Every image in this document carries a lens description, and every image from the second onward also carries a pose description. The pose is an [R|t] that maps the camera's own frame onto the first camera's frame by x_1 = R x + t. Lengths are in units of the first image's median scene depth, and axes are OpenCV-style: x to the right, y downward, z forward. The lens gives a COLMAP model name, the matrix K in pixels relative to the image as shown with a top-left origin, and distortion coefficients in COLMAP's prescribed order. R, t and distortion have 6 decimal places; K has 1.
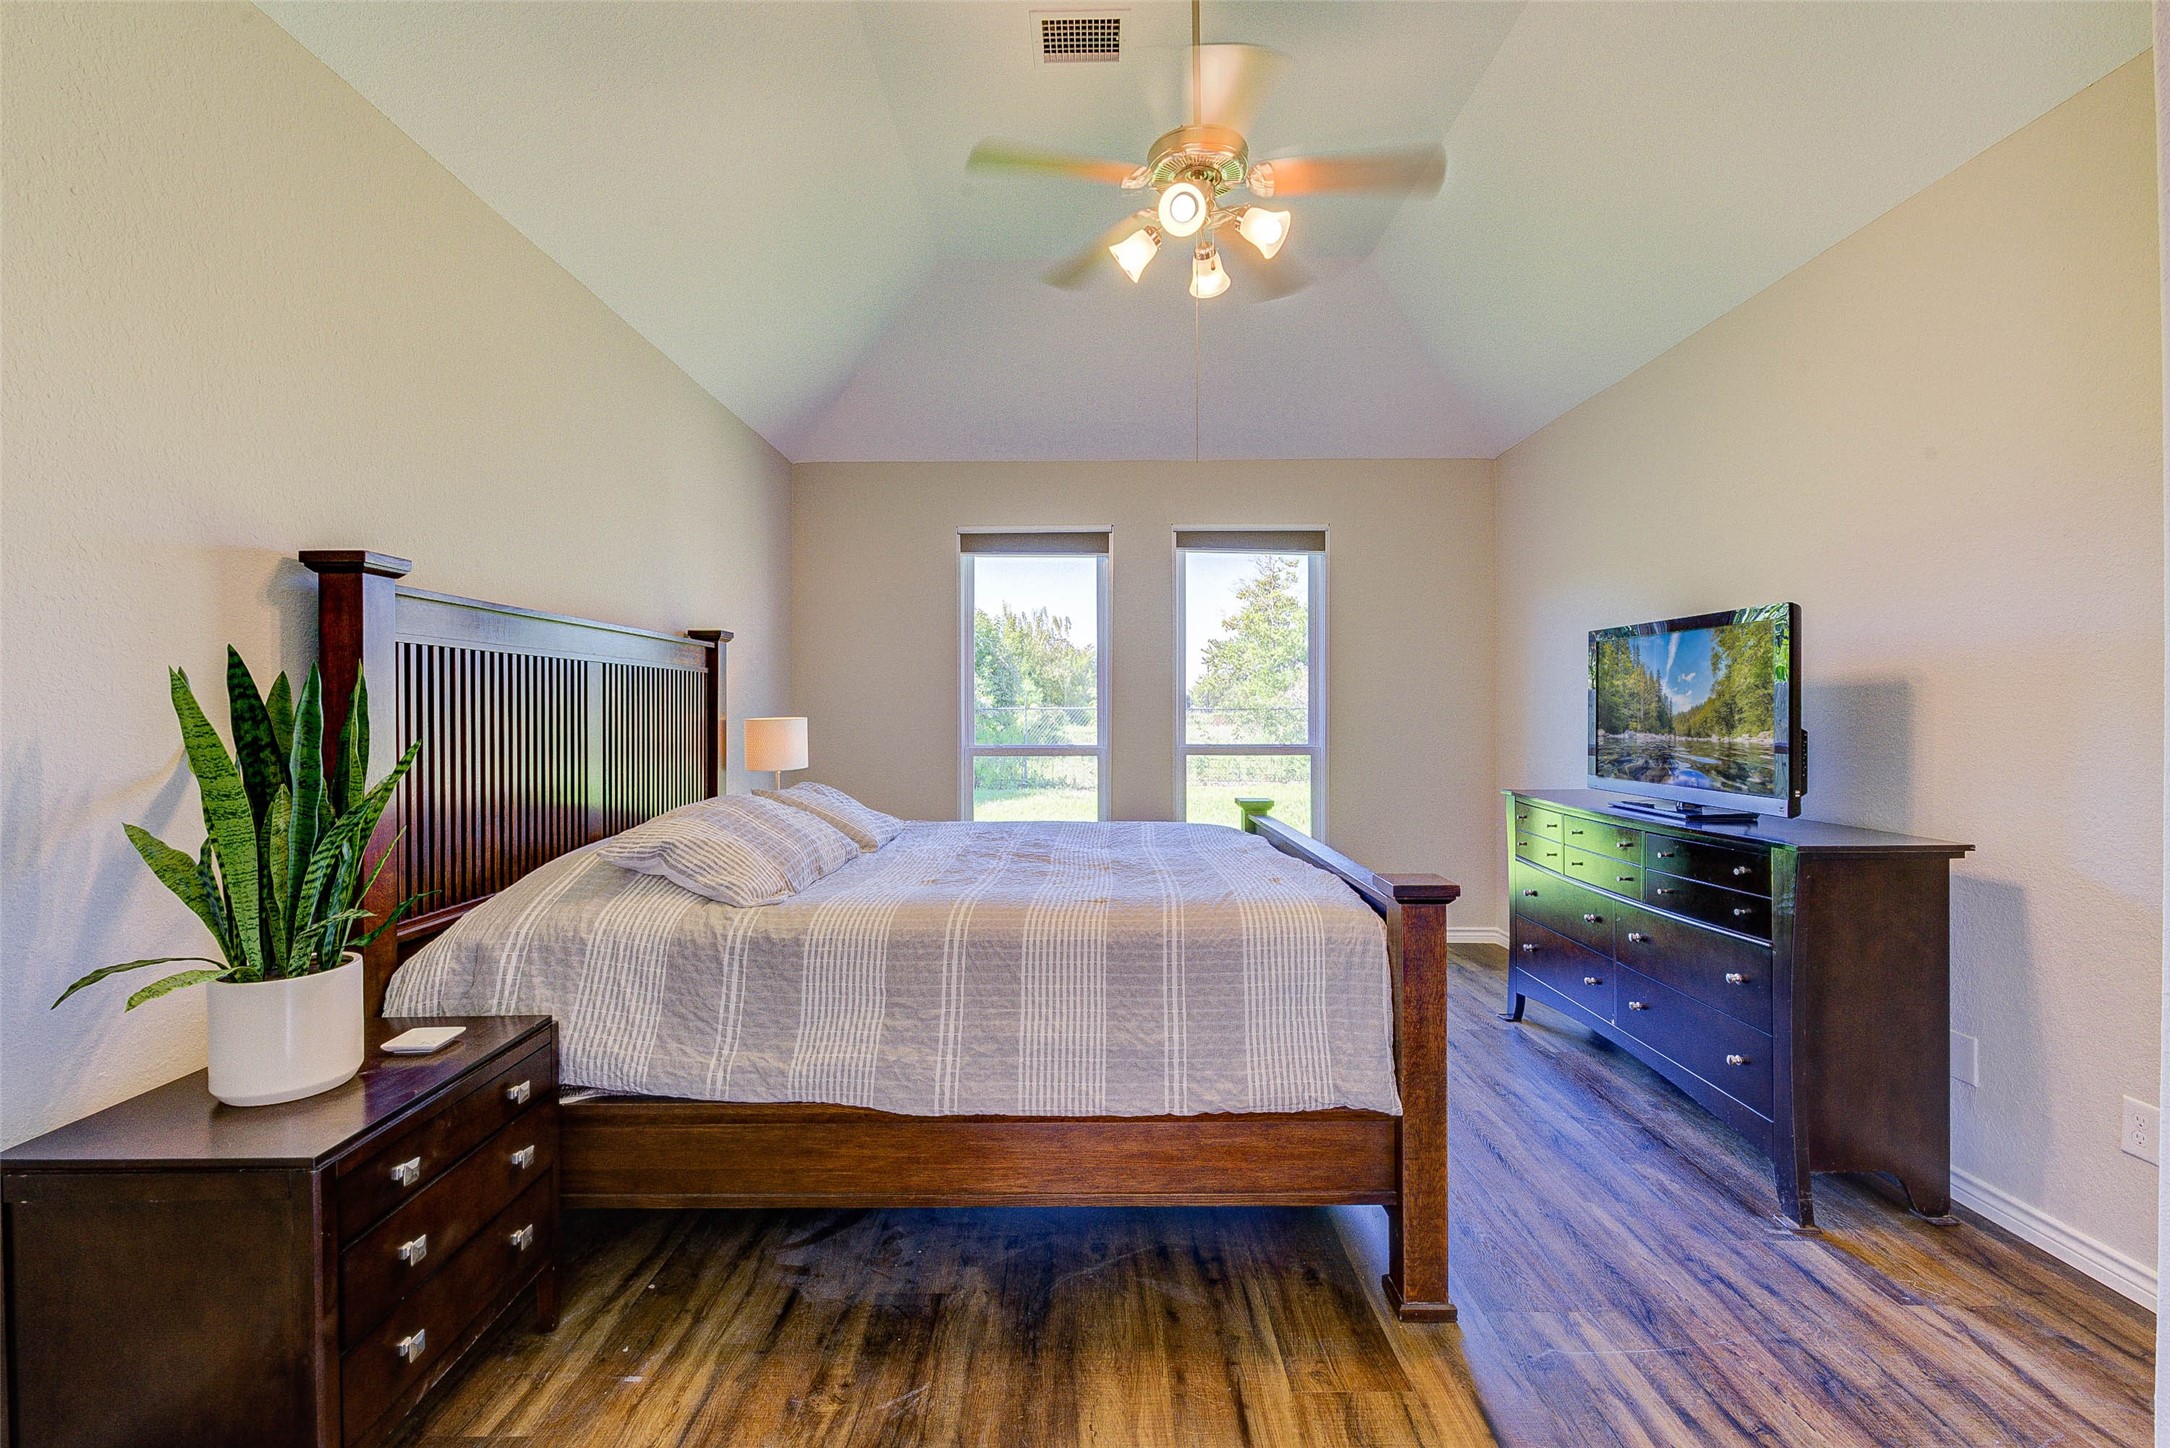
lens RADIAL K [[949.4, 0, 1074.3], [0, 949.4, 705.4], [0, 0, 1]] dist [0.010699, -0.009096]
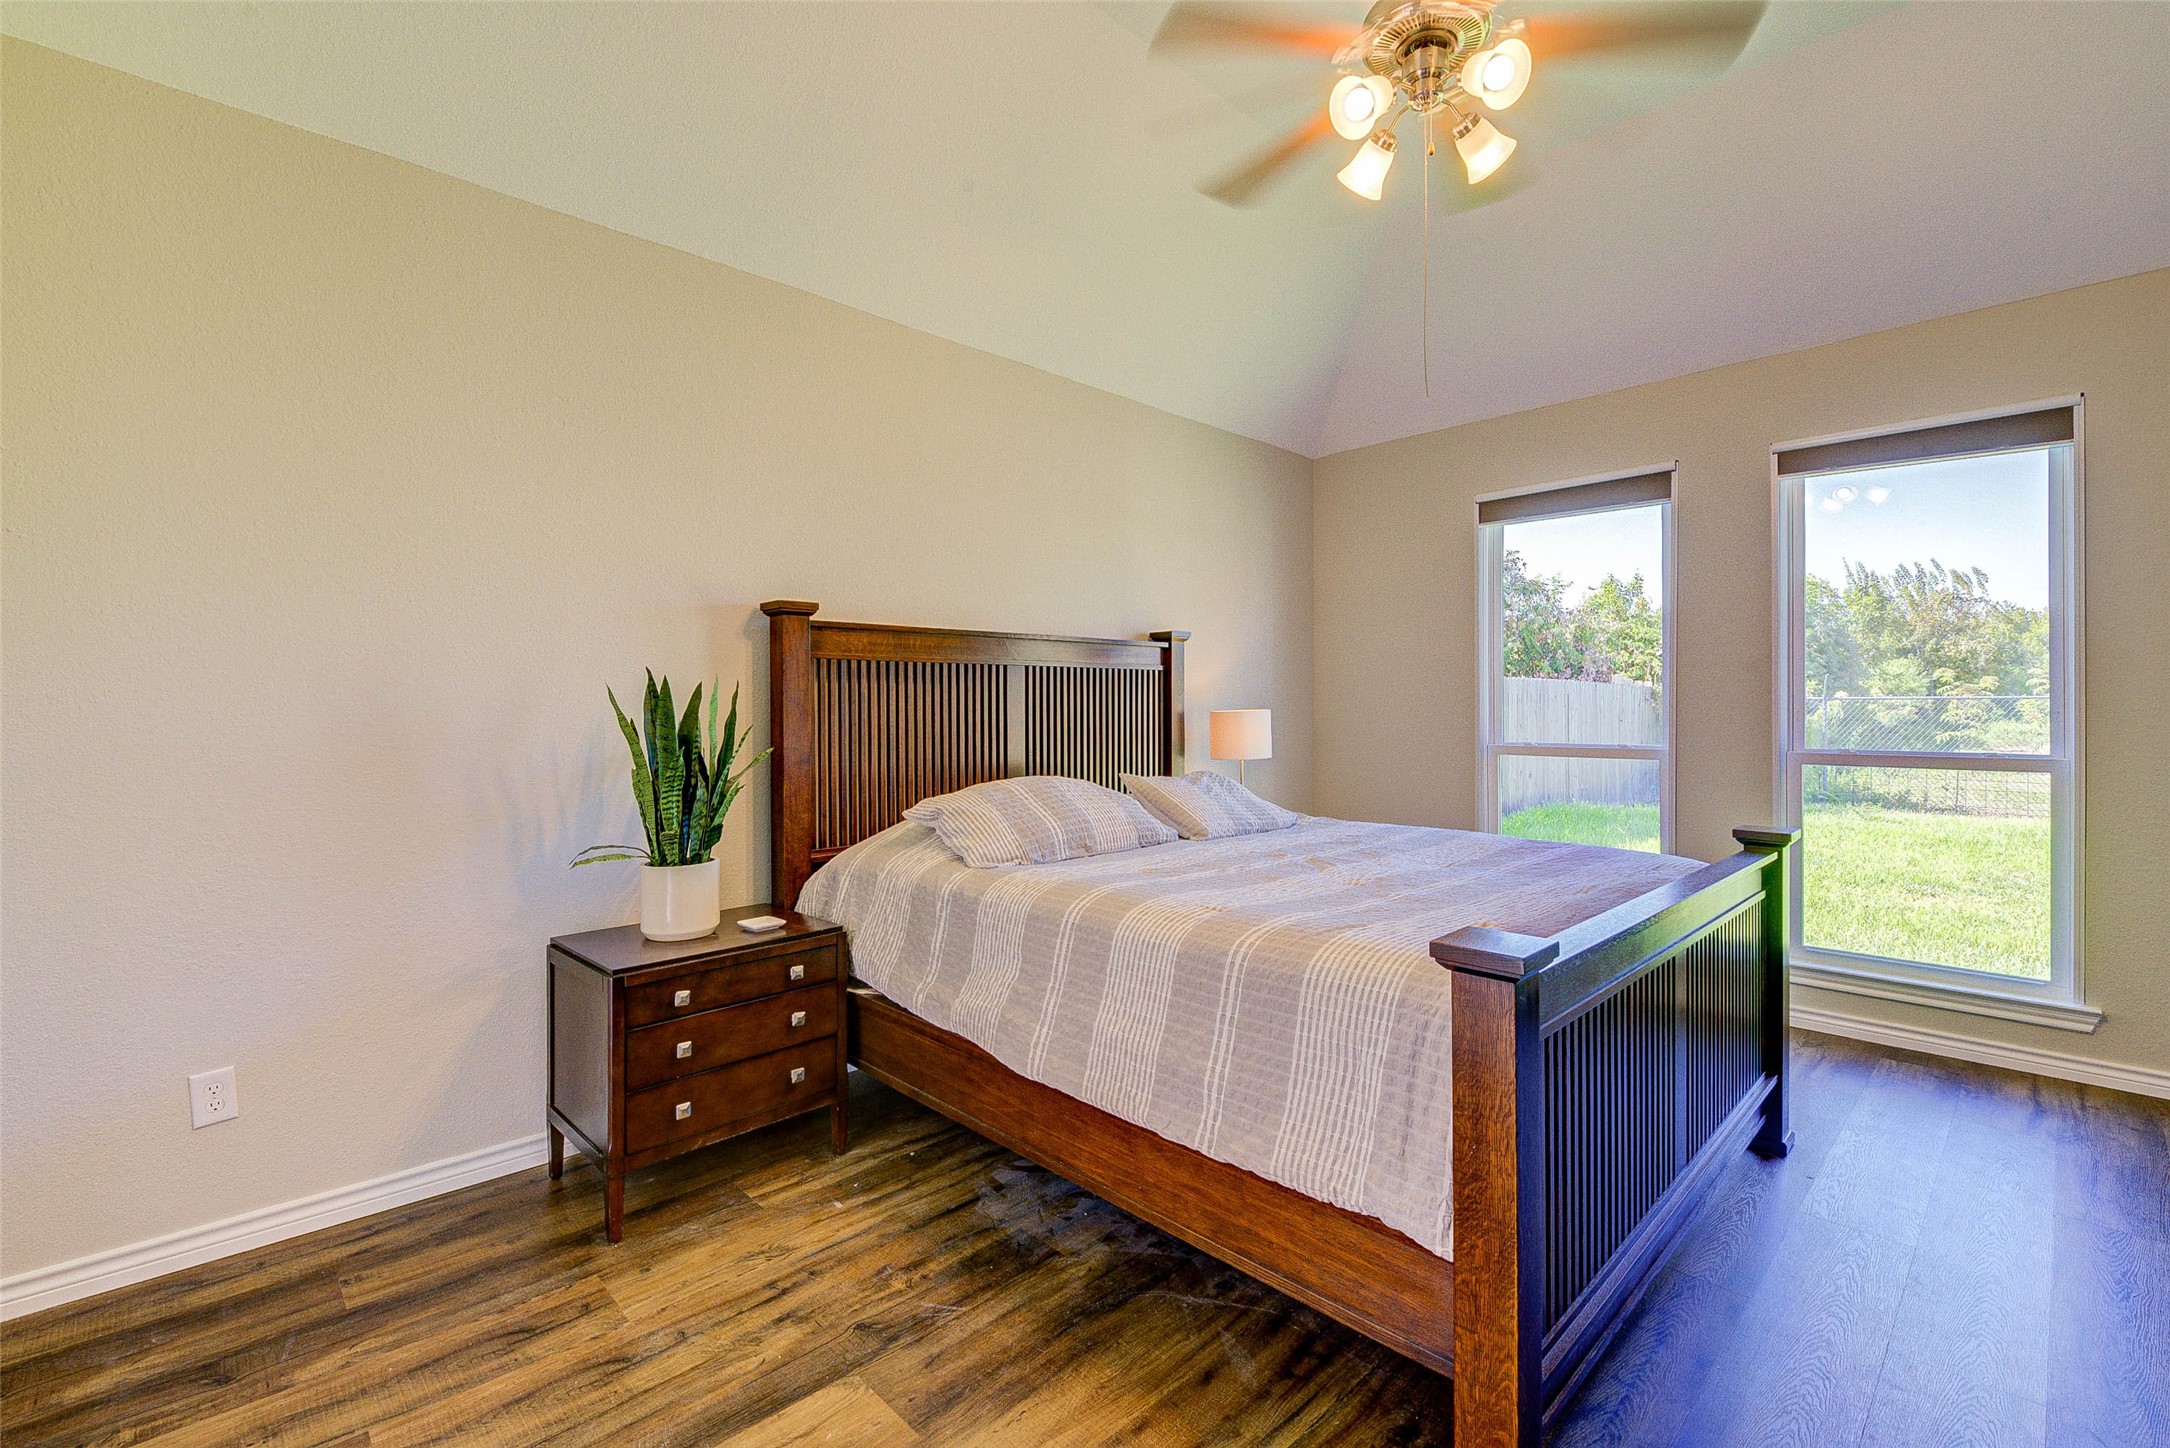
lens RADIAL K [[951.8, 0, 1081.3], [0, 951.8, 699.3], [0, 0, 1]] dist [0.025804, -0.019602]
pose [[0.688905, -0.005148, -0.724833, 0.671545], [0.007091, 0.999975, -0.000362, 0.000394], [0.724817, -0.004891, 0.688925, 0.289253]]
